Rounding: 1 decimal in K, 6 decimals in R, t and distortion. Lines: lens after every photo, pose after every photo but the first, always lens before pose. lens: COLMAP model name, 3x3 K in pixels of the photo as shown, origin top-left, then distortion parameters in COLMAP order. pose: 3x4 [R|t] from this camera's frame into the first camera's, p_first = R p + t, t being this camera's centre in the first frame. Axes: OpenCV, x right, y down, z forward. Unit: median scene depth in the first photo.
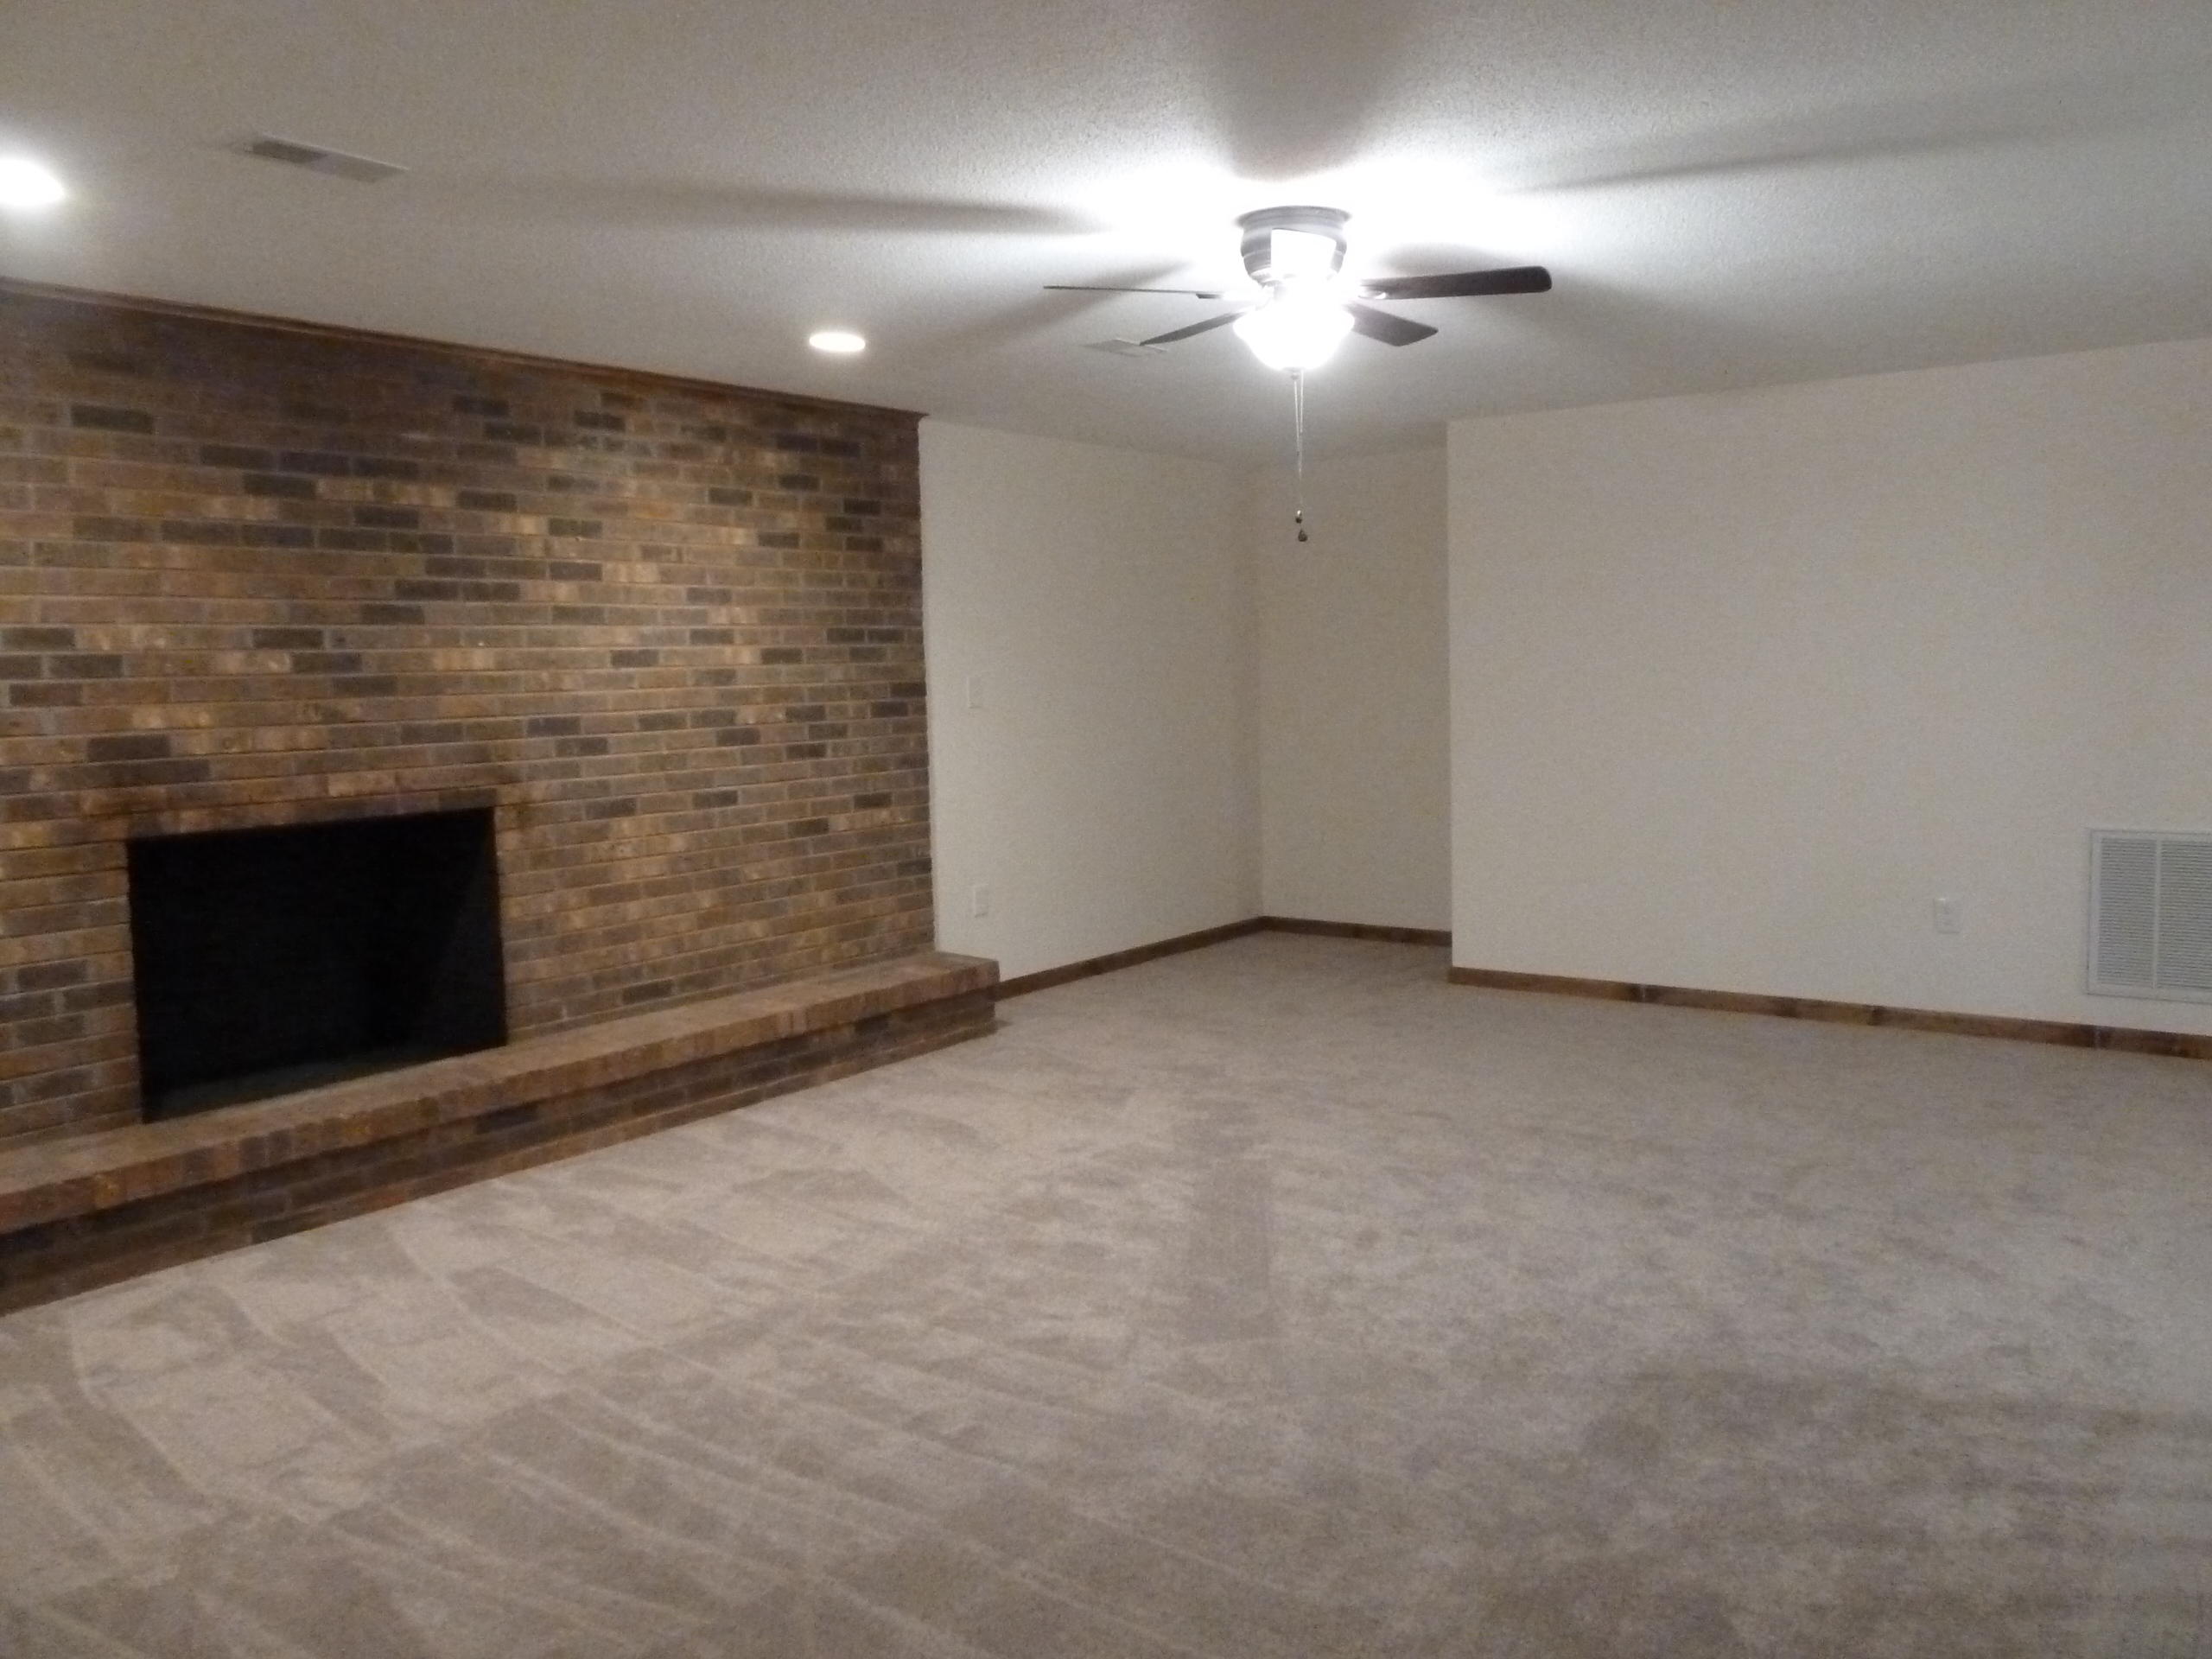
lens RADIAL K [[1660.2, 0, 1125.1], [0, 1660.2, 811.5], [0, 0, 1]] dist [-0.020951, -0.009534]
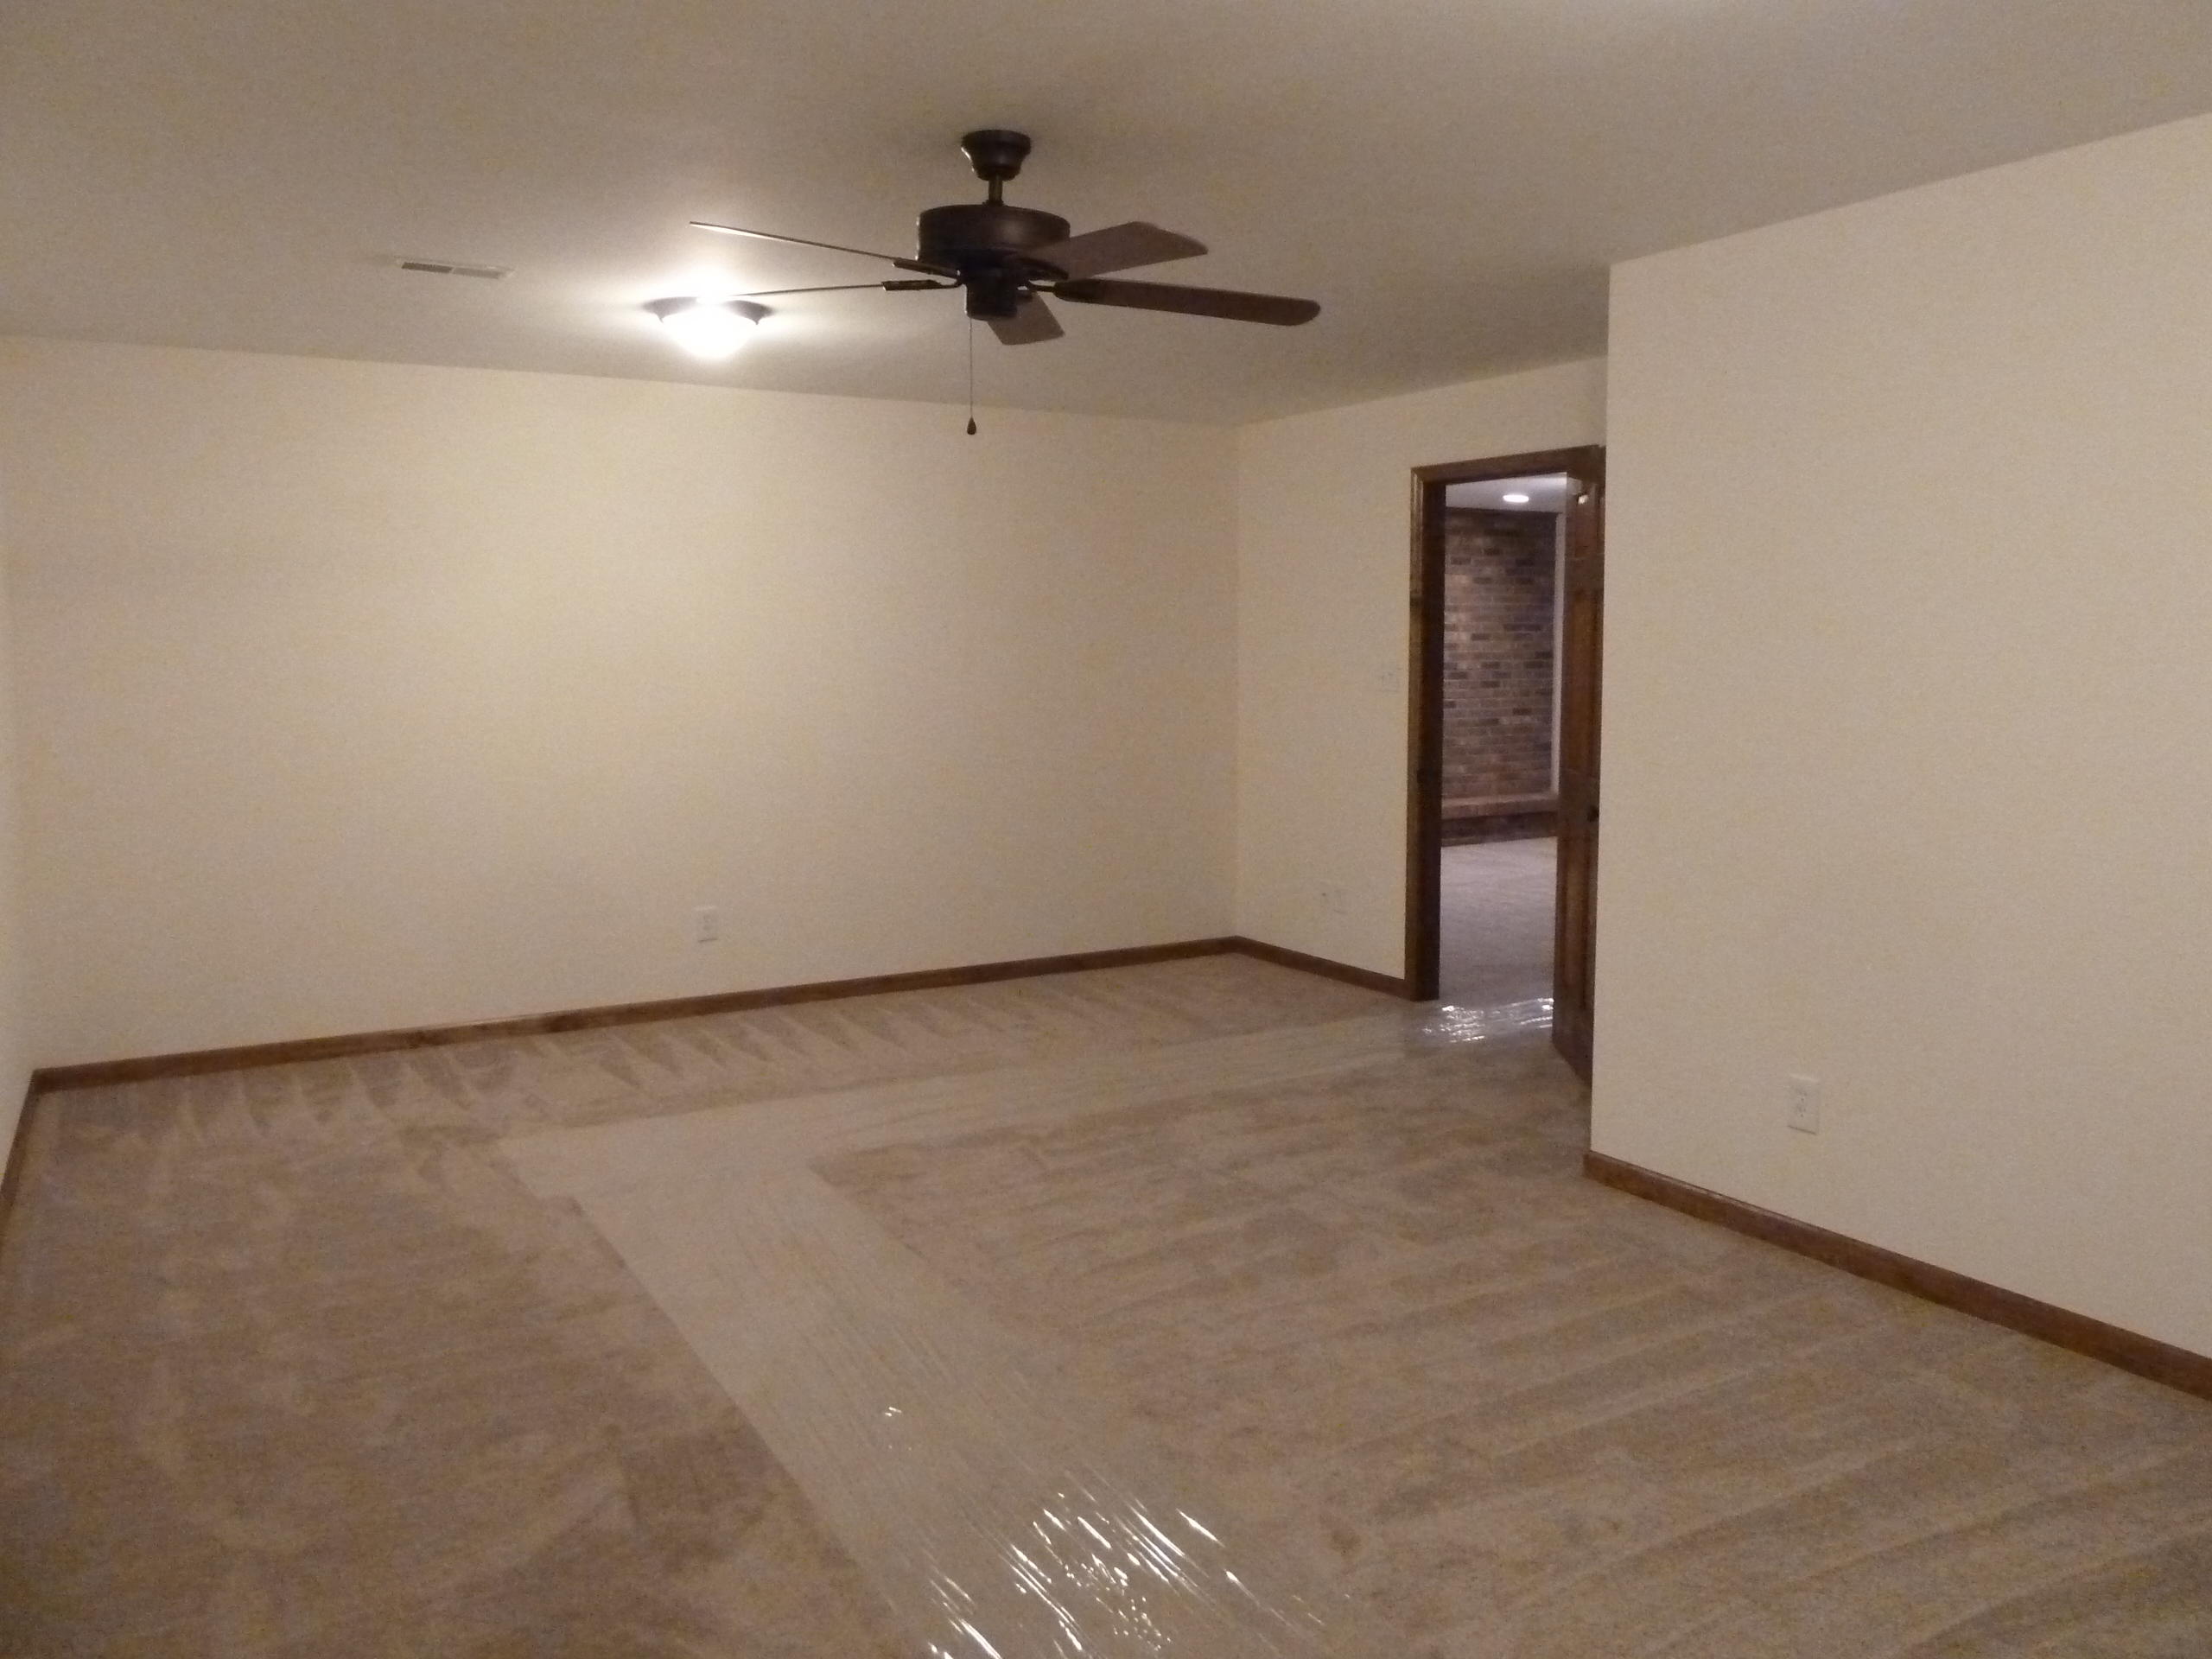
lens RADIAL K [[1660.2, 0, 1125.1], [0, 1660.2, 811.5], [0, 0, 1]] dist [-0.020951, -0.009534]
pose [[0.923590, 0.057177, -0.379094, 0.193984], [-0.050277, 0.998340, 0.028084, 0.094692], [0.380070, -0.006878, 0.924932, -1.171325]]
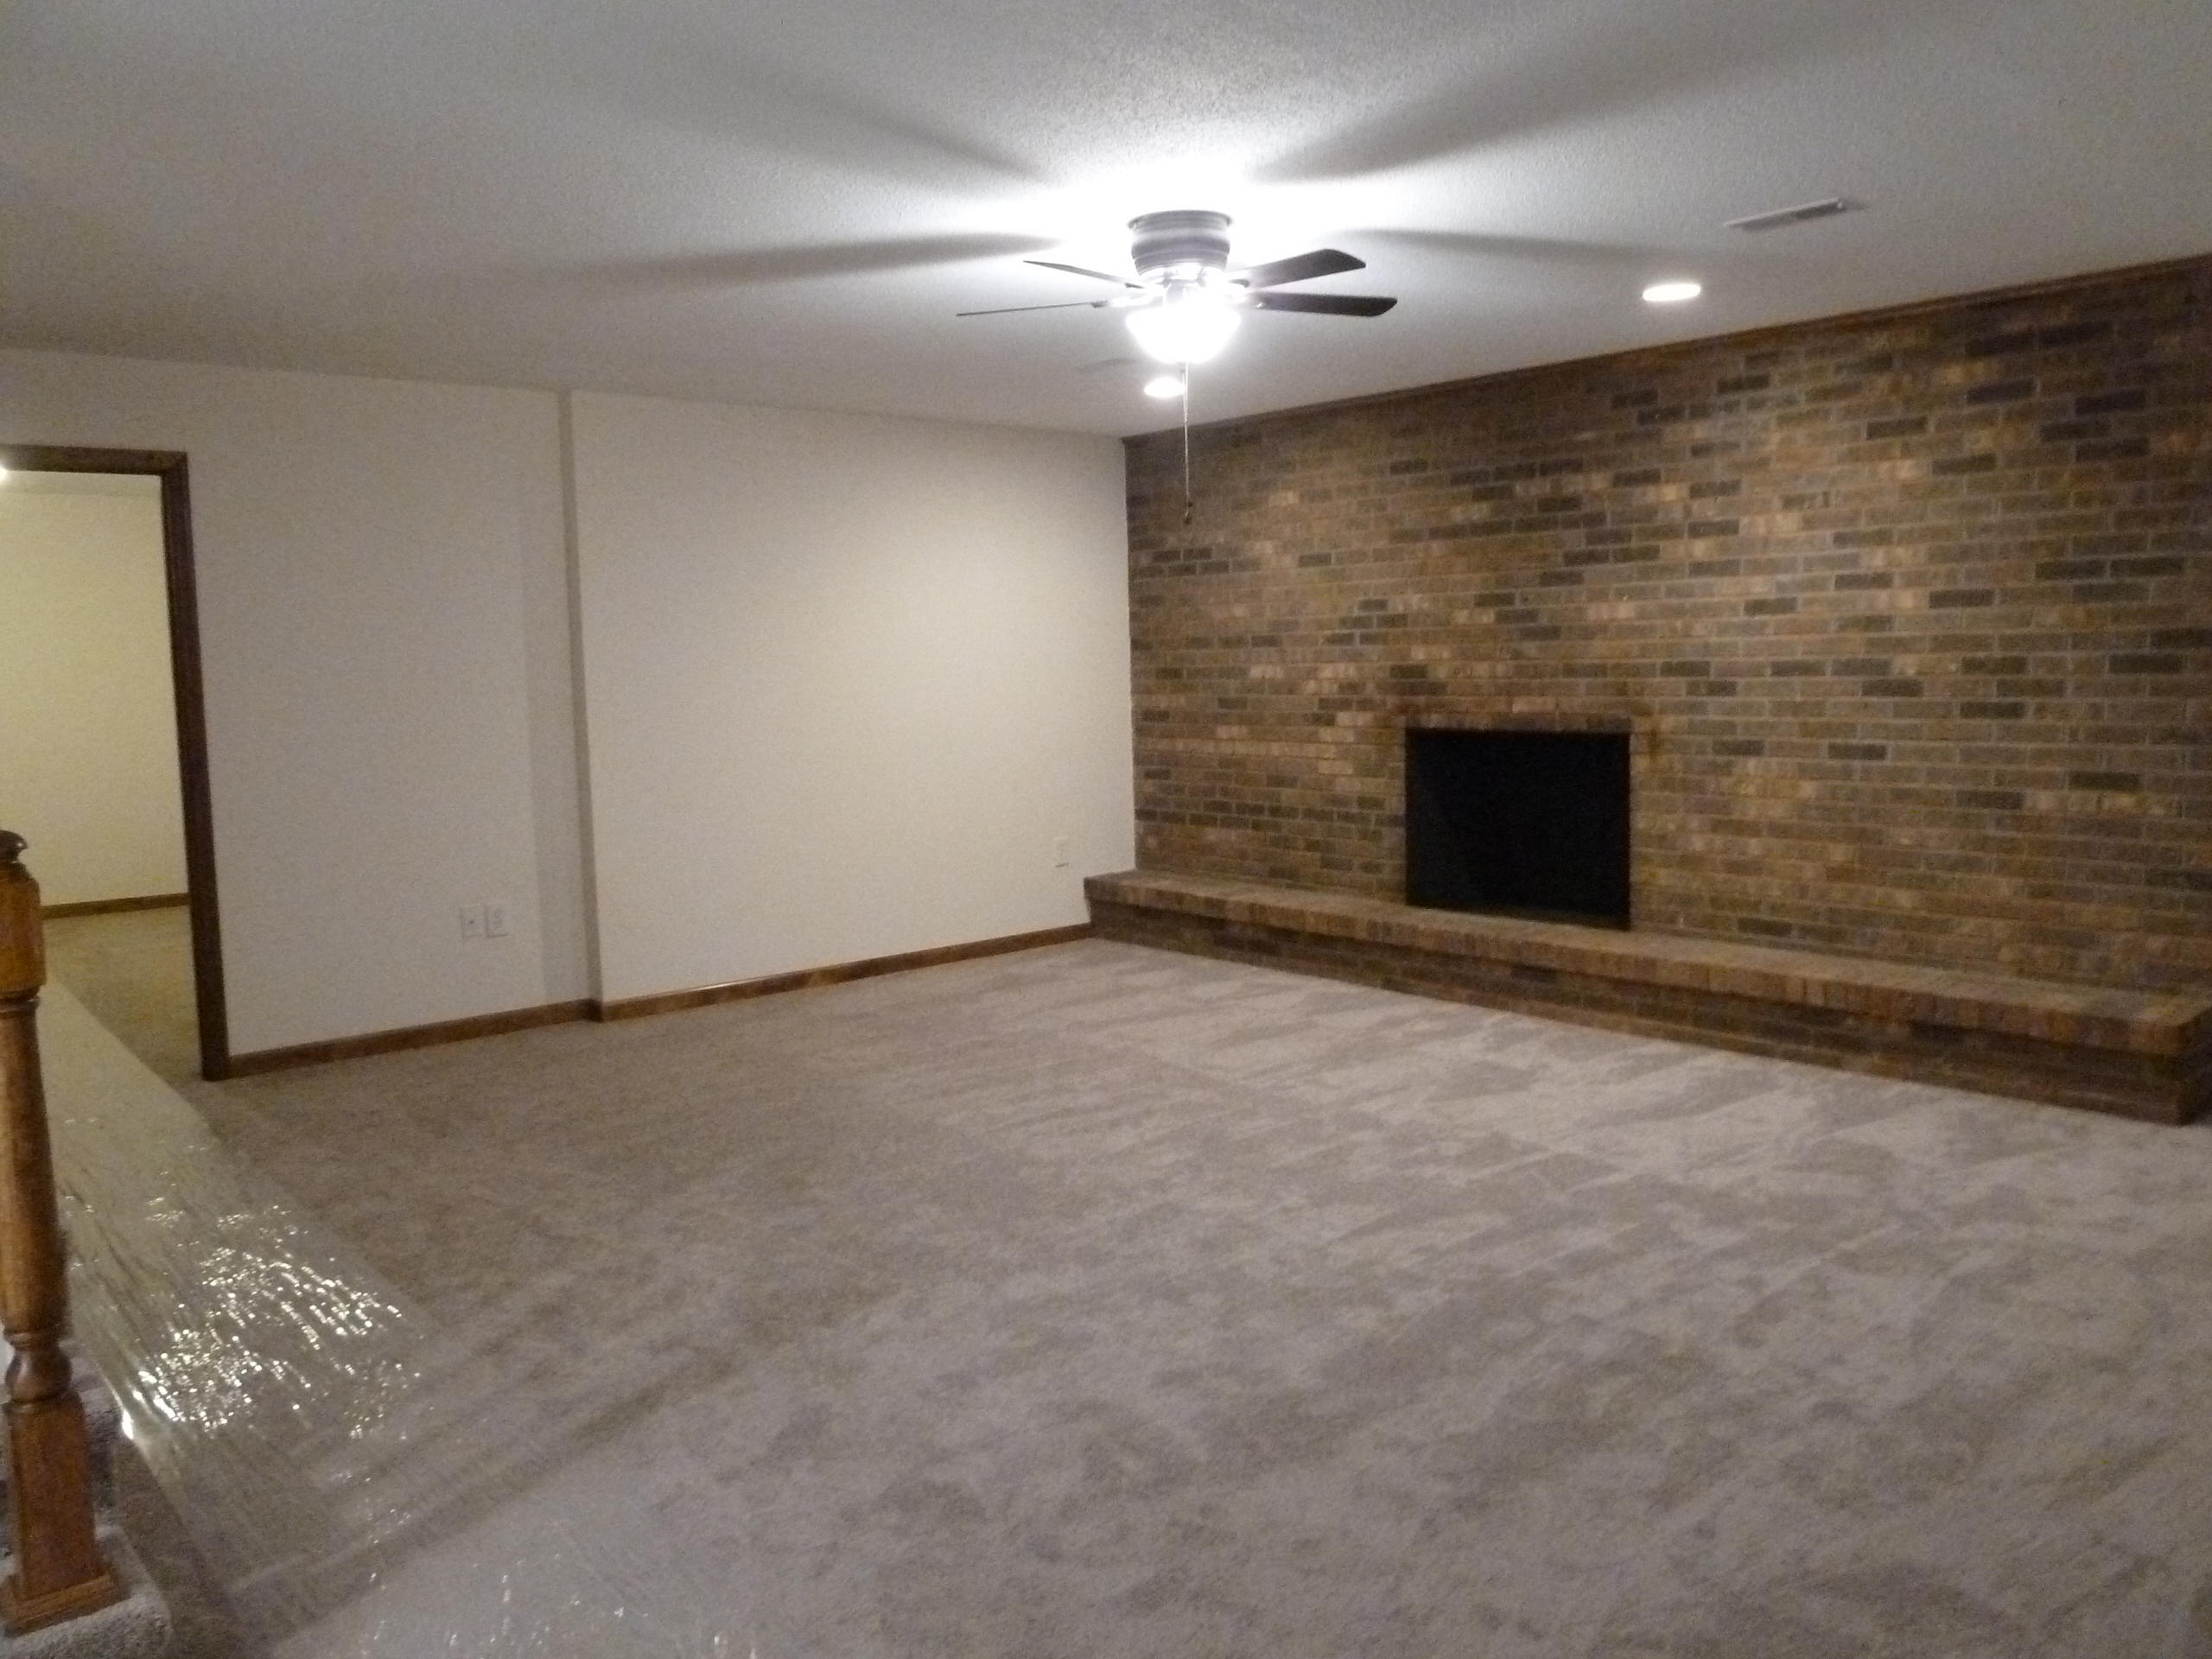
lens RADIAL K [[1660.2, 0, 1125.1], [0, 1660.2, 811.5], [0, 0, 1]] dist [-0.020951, -0.009534]
pose [[-0.202664, 0.122616, -0.971542, 0.814459], [-0.053827, 0.989235, 0.136077, -0.085029], [0.977768, 0.079873, -0.193882, 0.821276]]
